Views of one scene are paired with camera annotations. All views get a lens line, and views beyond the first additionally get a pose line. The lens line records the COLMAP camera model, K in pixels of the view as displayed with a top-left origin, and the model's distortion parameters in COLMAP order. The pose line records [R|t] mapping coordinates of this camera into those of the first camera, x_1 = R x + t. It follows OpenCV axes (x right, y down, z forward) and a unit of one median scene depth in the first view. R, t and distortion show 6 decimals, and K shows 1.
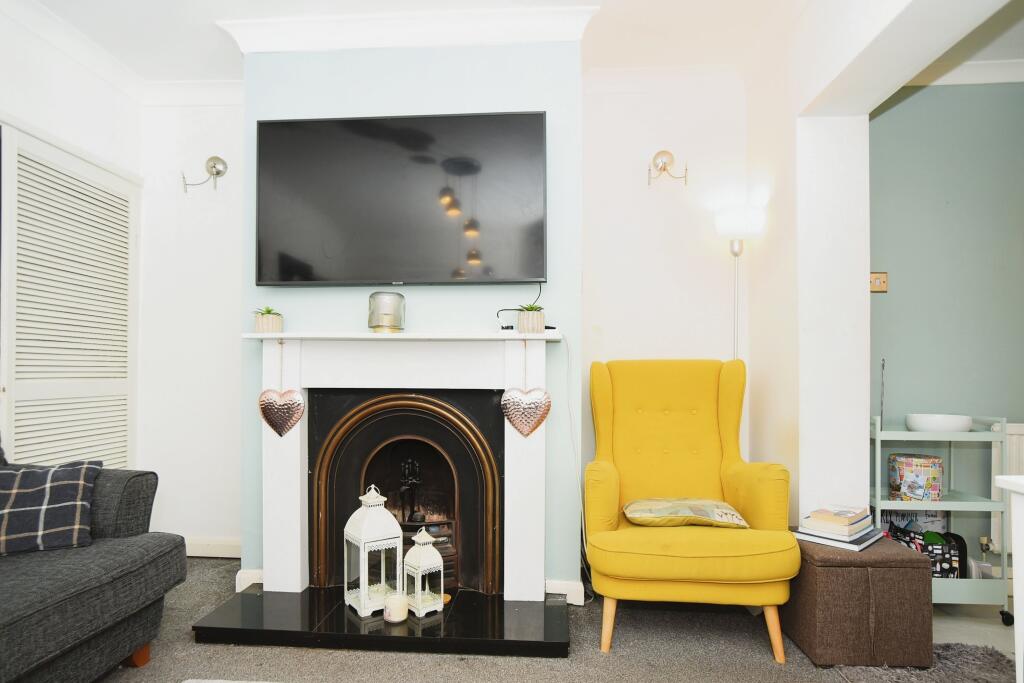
lens RADIAL K [[580.5, 0, 508.5], [0, 580.5, 367.2], [0, 0, 1]] dist [-0.019140, 0.000245]
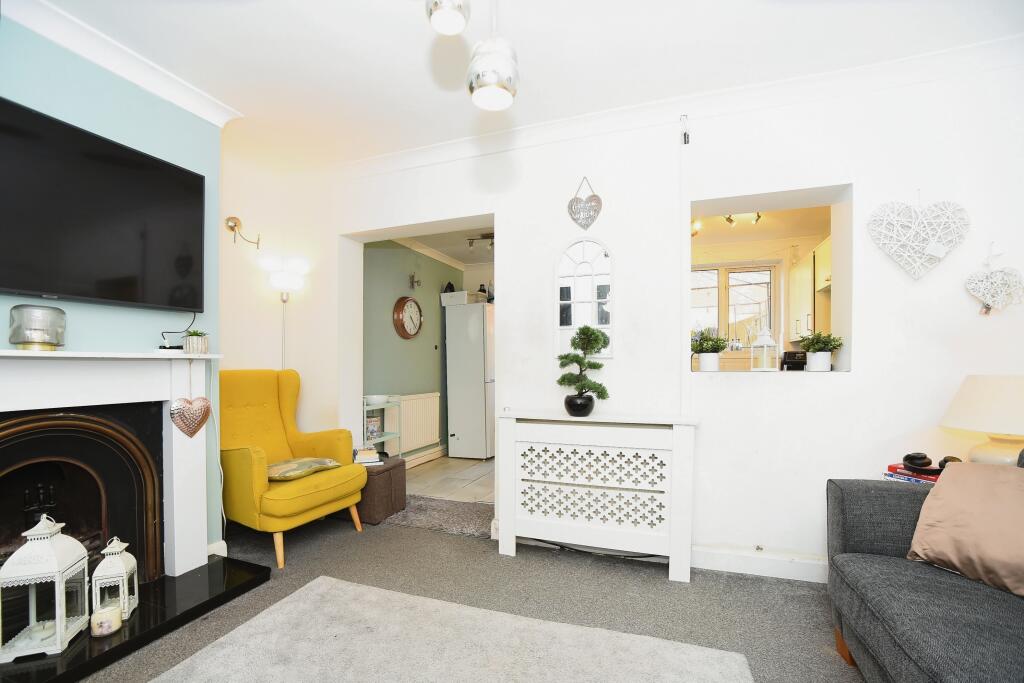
lens RADIAL K [[443.7, 0, 509.3], [0, 443.7, 368.2], [0, 0, 1]] dist [-0.069596, 0.023547]
pose [[0.293487, -0.014092, 0.955859, -0.634507], [-0.005969, 0.999845, 0.016573, -0.045400], [-0.955945, -0.010569, 0.293357, 0.089991]]
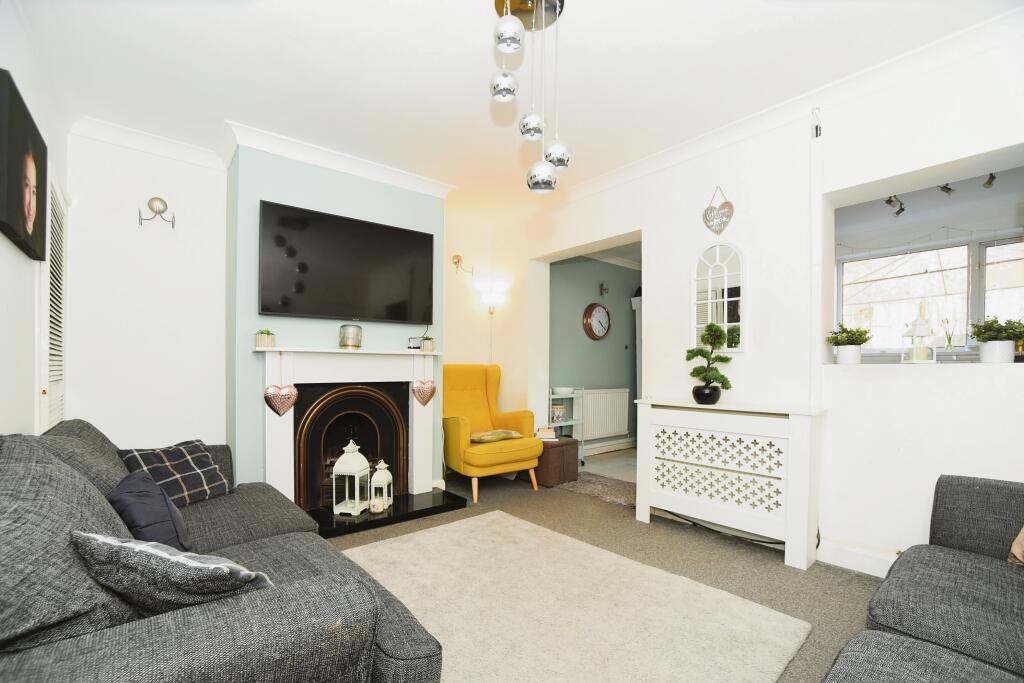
lens RADIAL K [[443.7, 0, 509.3], [0, 443.7, 368.2], [0, 0, 1]] dist [-0.069596, 0.023547]
pose [[0.728236, -0.003745, 0.685316, -0.748879], [-0.005977, 0.999912, 0.011814, -0.022179], [-0.685300, -0.012699, 0.728150, -0.234424]]
